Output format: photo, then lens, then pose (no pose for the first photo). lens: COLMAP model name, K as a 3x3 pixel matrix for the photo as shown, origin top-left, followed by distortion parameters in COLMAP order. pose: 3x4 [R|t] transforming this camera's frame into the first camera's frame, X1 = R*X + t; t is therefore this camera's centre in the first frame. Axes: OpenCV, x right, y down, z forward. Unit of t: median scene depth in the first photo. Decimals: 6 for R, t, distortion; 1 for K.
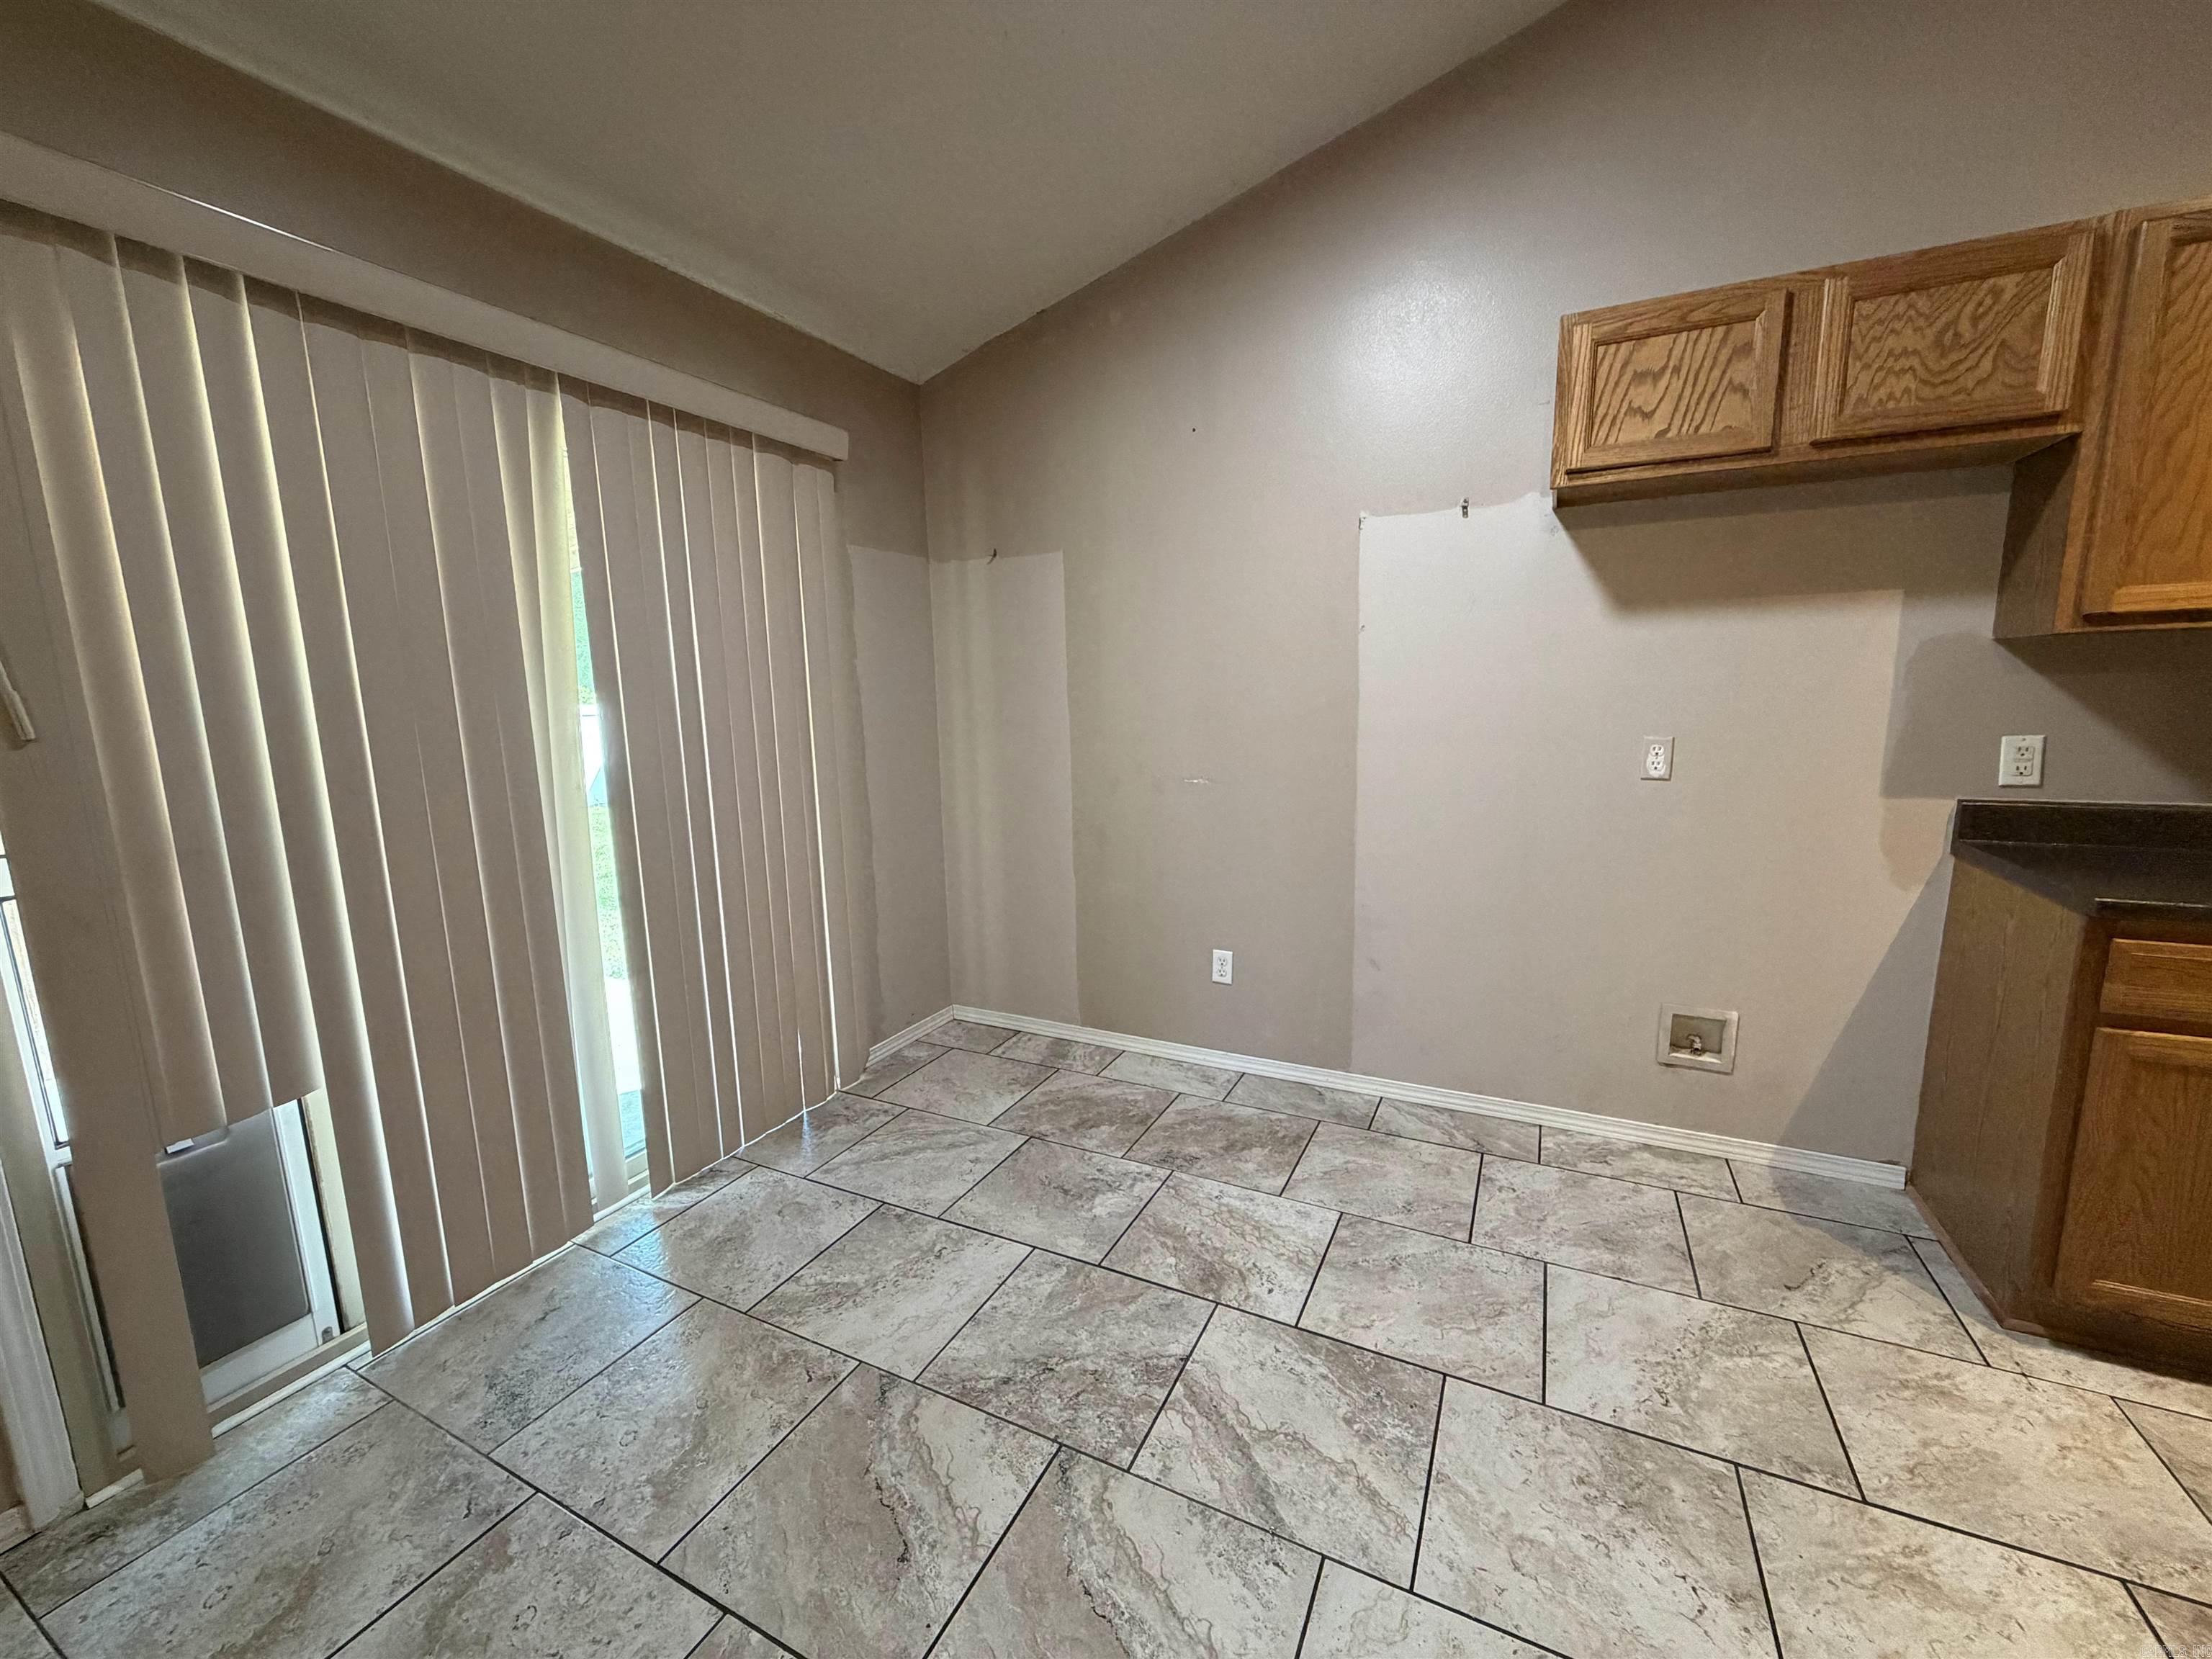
lens RADIAL K [[878.2, 0, 1101.9], [0, 878.2, 833.4], [0, 0, 1]] dist [-0.000026, -0.000125]
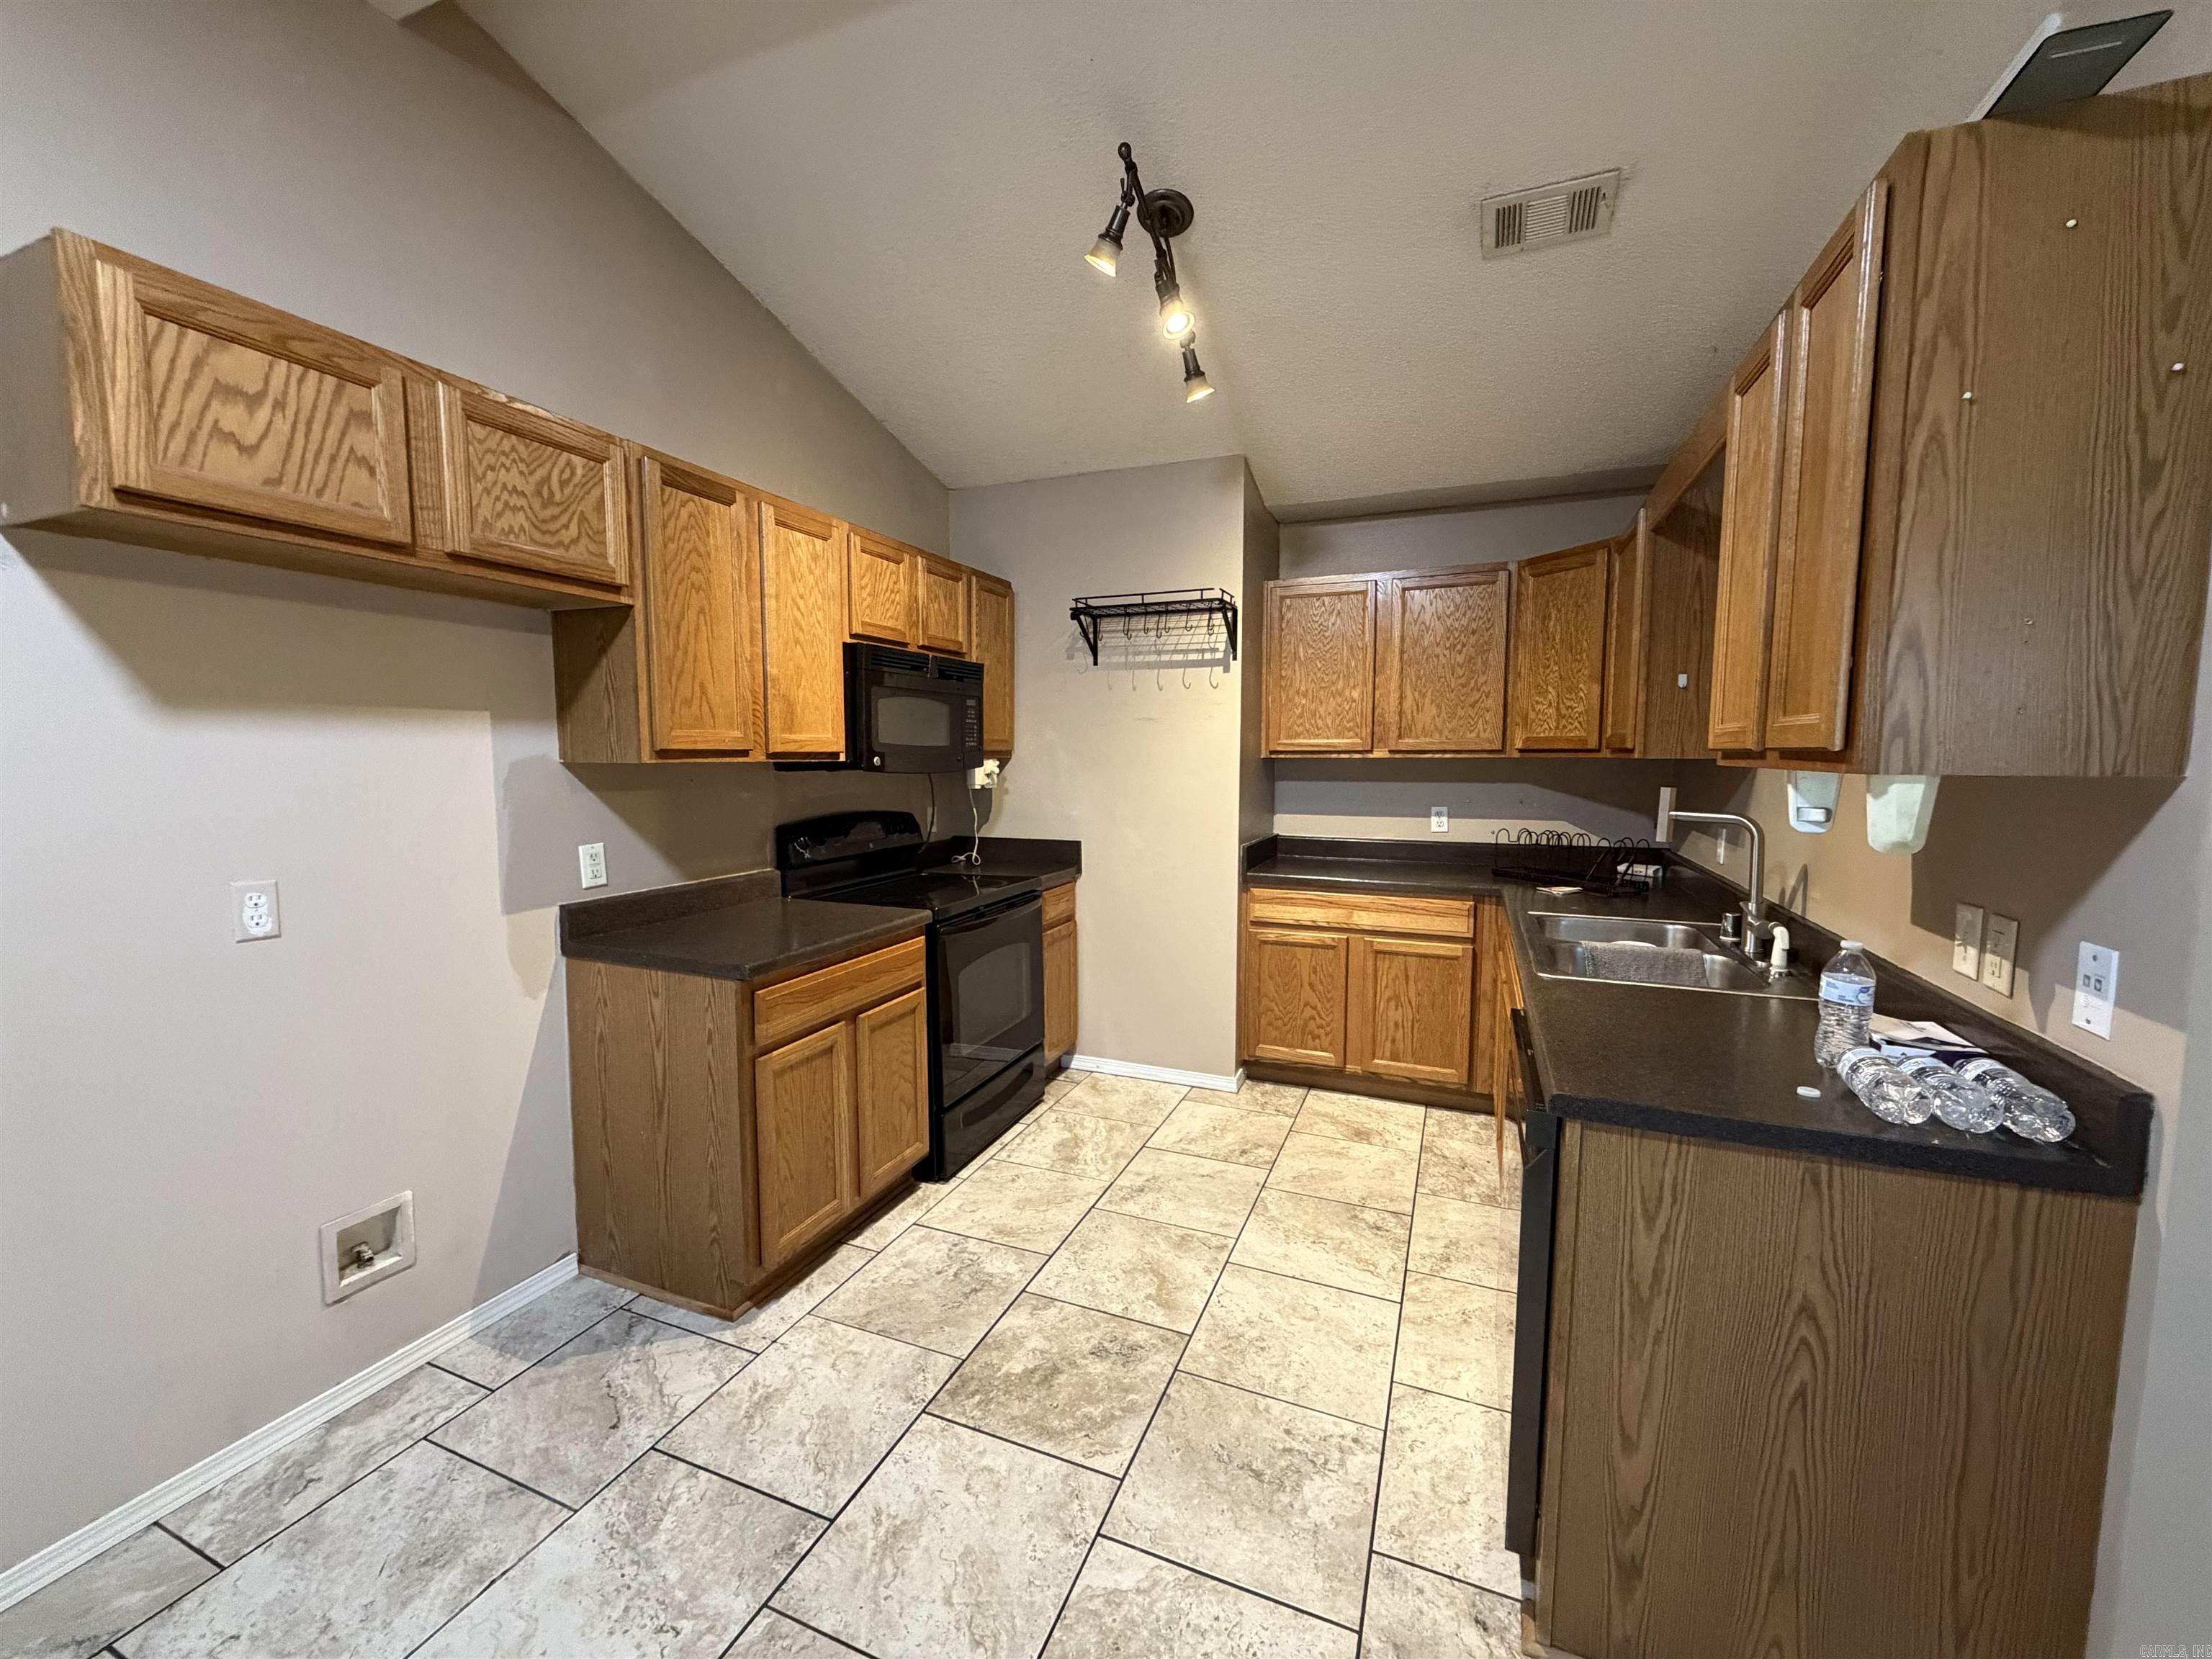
lens RADIAL K [[878.2, 0, 1101.9], [0, 878.2, 833.4], [0, 0, 1]] dist [-0.000026, -0.000125]
pose [[-0.072874, -0.068549, 0.994983, -0.173623], [0.160308, 0.983858, 0.079524, -0.115637], [-0.984373, 0.165299, -0.060709, 0.420266]]
